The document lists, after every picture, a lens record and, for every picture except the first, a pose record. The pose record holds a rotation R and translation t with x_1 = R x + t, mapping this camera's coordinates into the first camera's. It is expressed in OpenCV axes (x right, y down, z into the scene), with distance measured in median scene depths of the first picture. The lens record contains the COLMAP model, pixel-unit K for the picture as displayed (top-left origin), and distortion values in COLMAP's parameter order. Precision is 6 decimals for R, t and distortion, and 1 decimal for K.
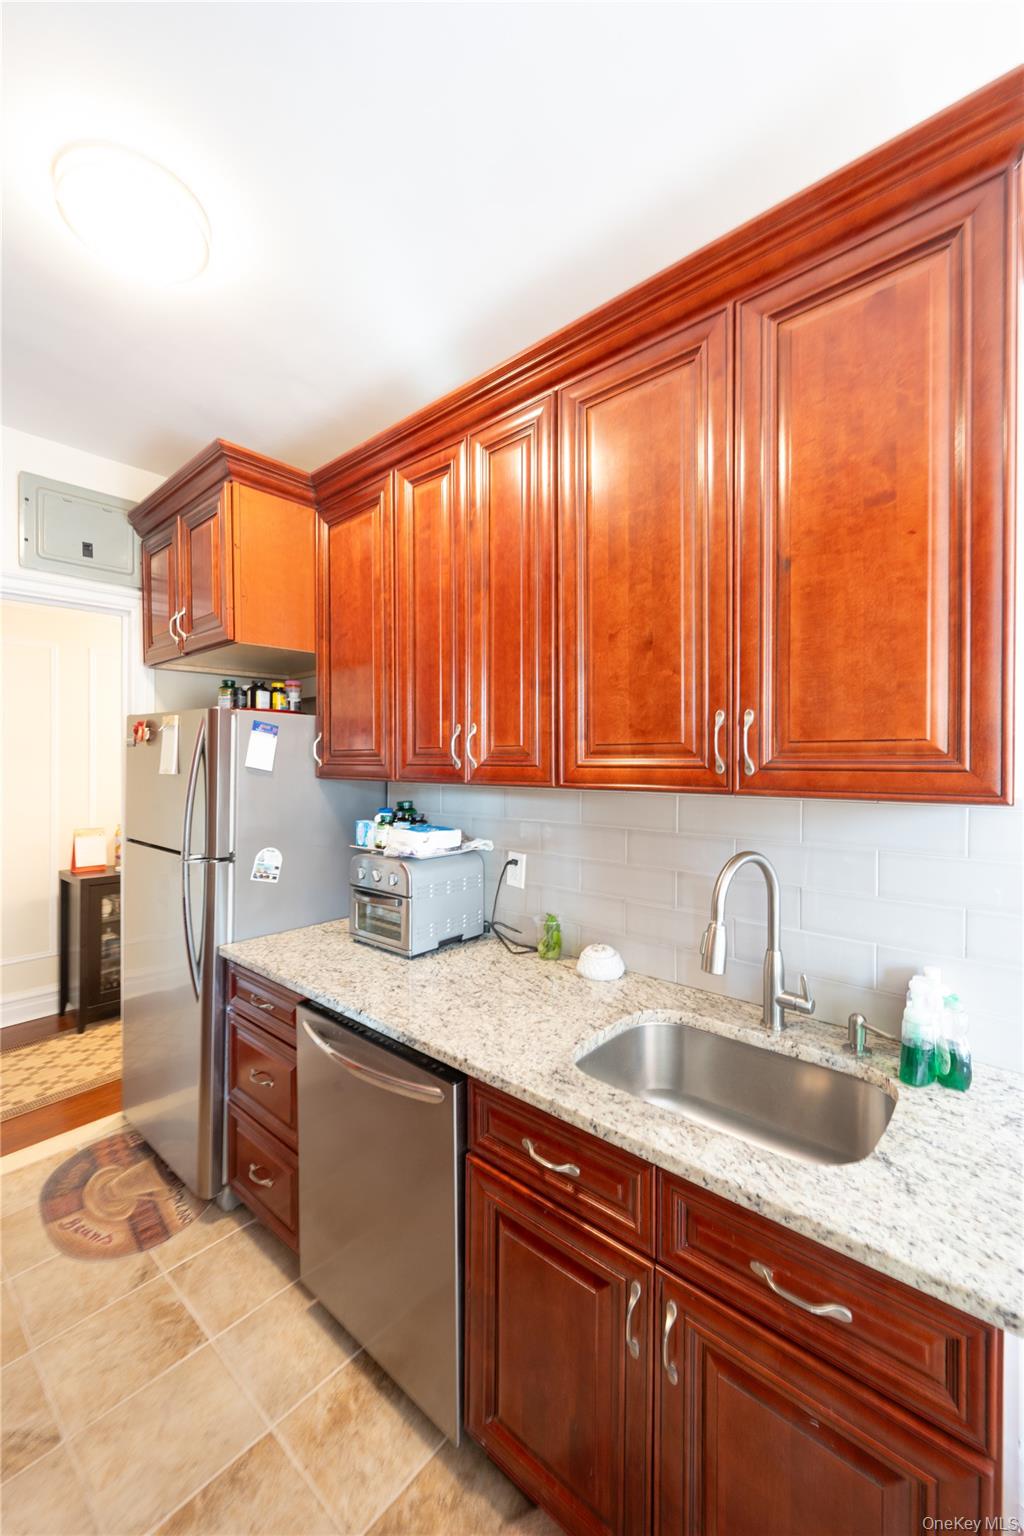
lens RADIAL K [[611.3, 0, 542.5], [0, 611.3, 766.8], [0, 0, 1]] dist [-0.002315, 0.000059]
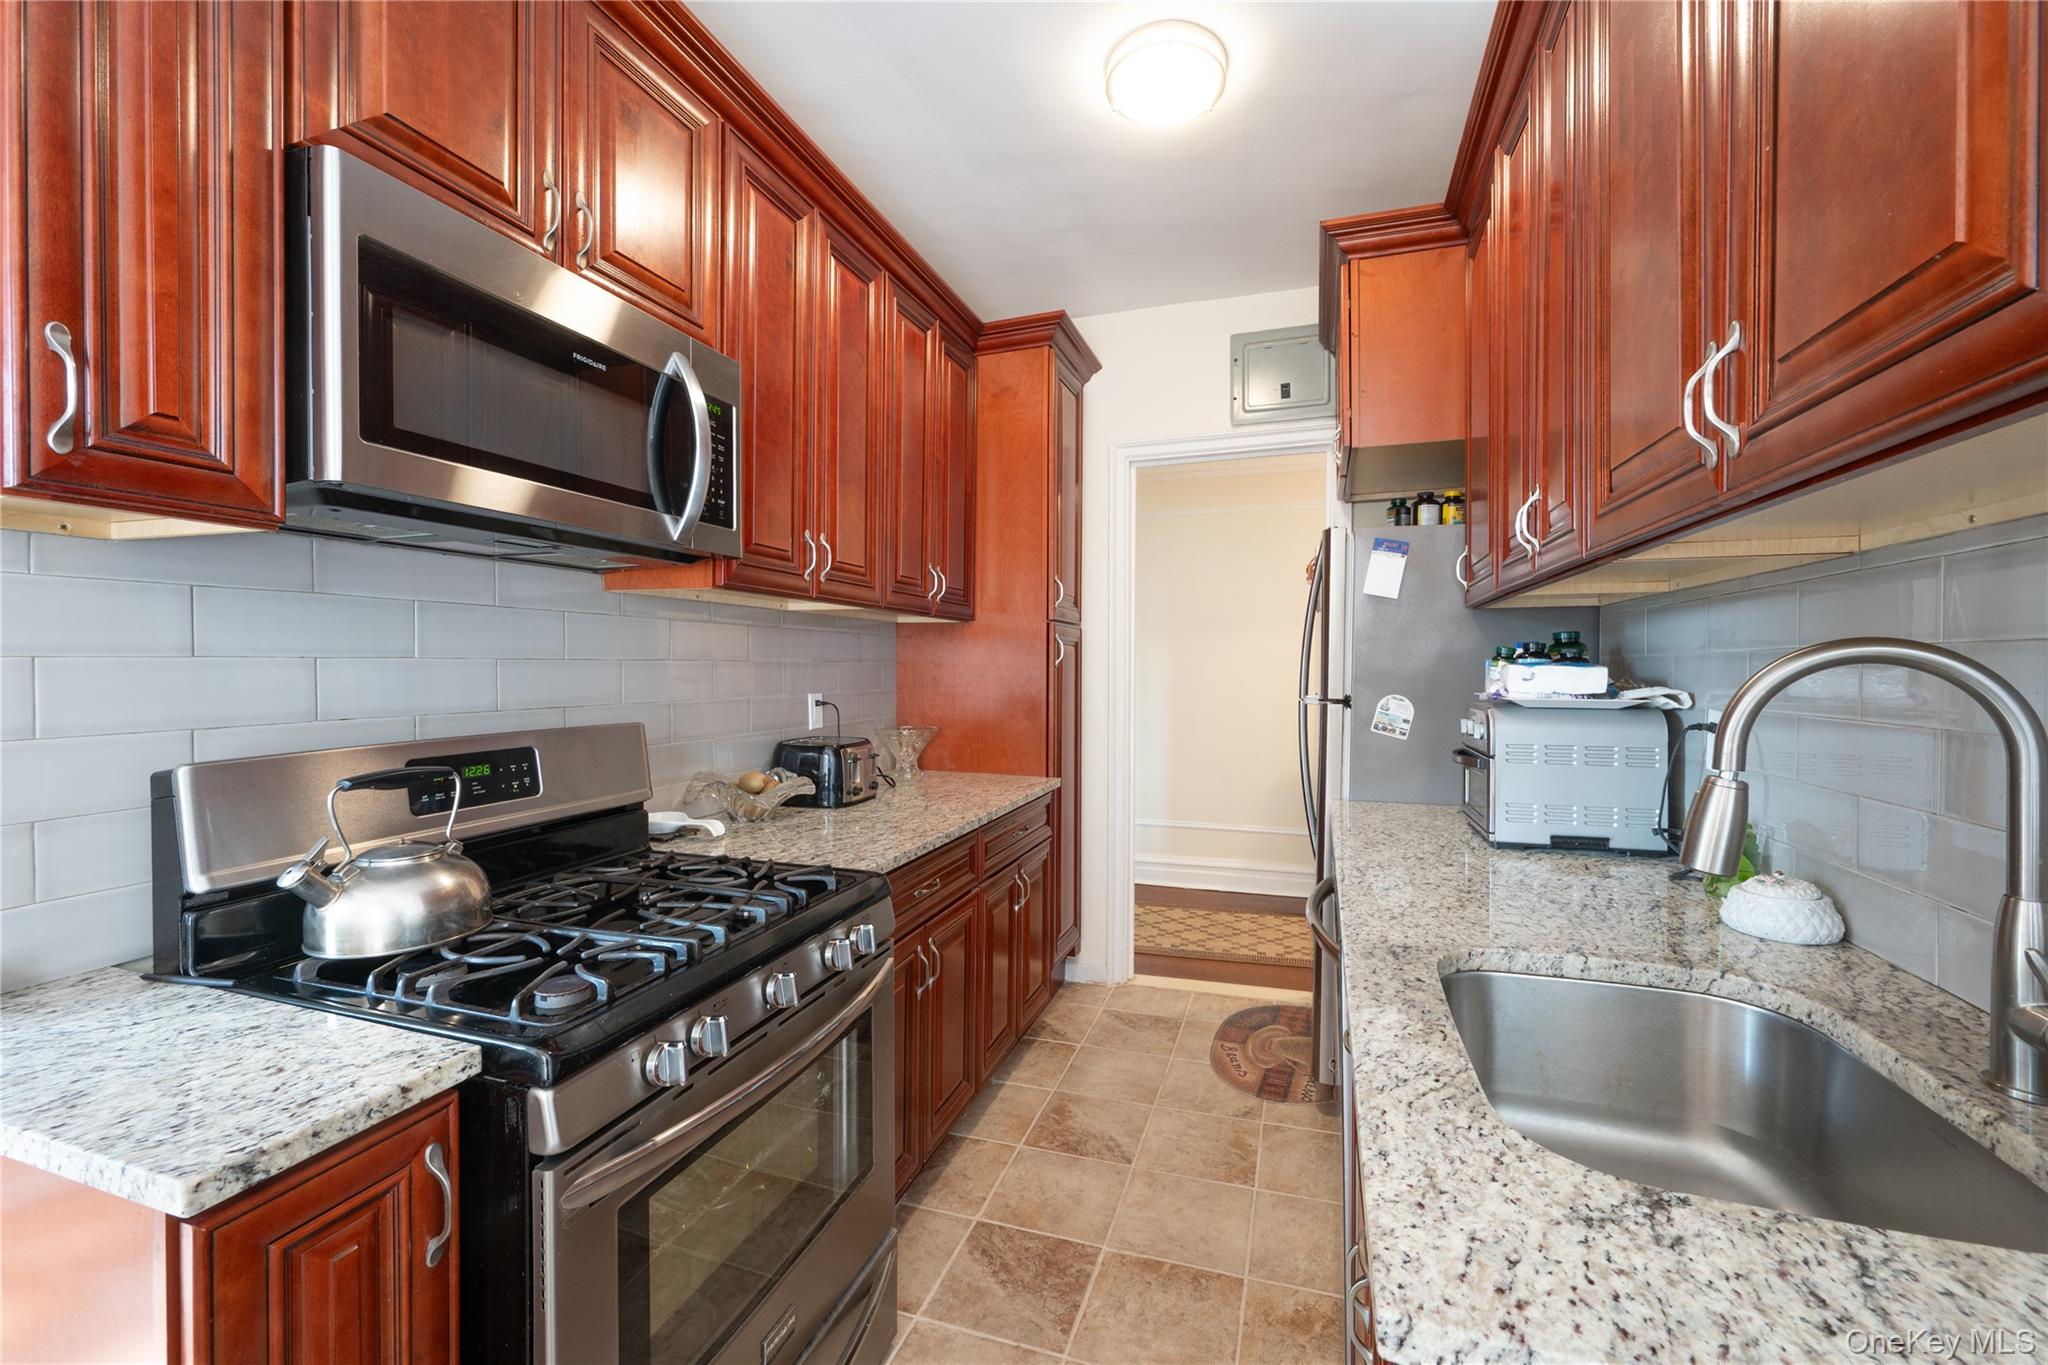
lens RADIAL K [[852.0, 0, 1014.5], [0, 852.0, 670.8], [0, 0, 1]] dist [-0.000229, 0.000182]
pose [[0.363148, 0.006737, -0.931707, 0.455129], [-0.007862, 0.999960, 0.004166, 0.110046], [0.931698, 0.005812, 0.363187, 0.137422]]
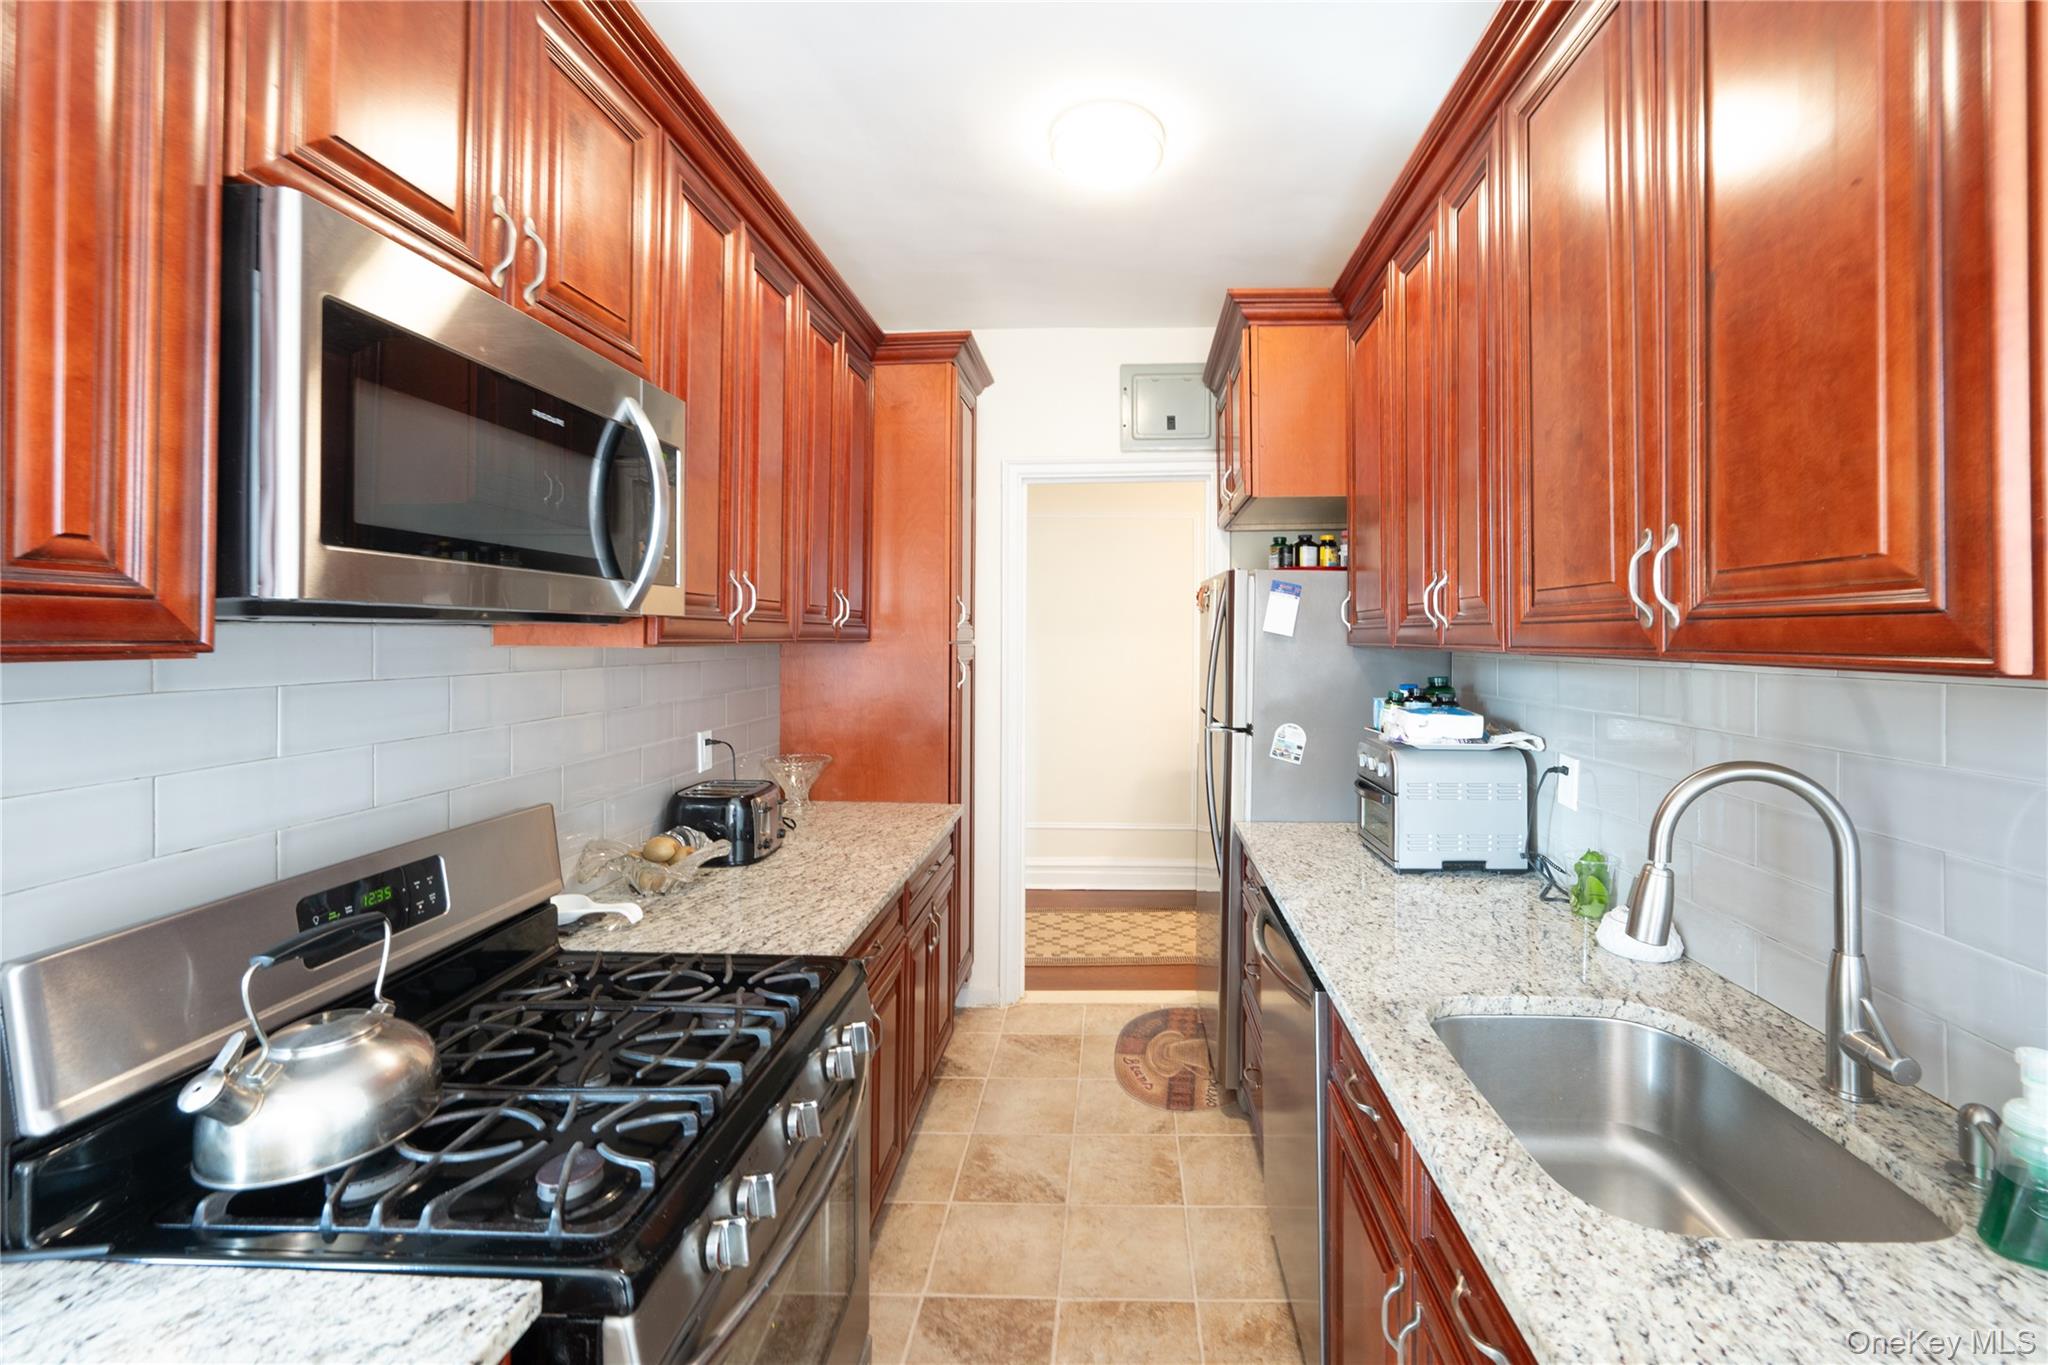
lens RADIAL K [[874.4, 0, 1088.1], [0, 874.4, 629.1], [0, 0, 1]] dist [-0.000800, 0.000382]
pose [[0.617553, -0.007478, -0.786494, 0.403065], [-0.007614, 0.999851, -0.015485, 0.019618], [0.786492, 0.015551, 0.617404, -0.015201]]
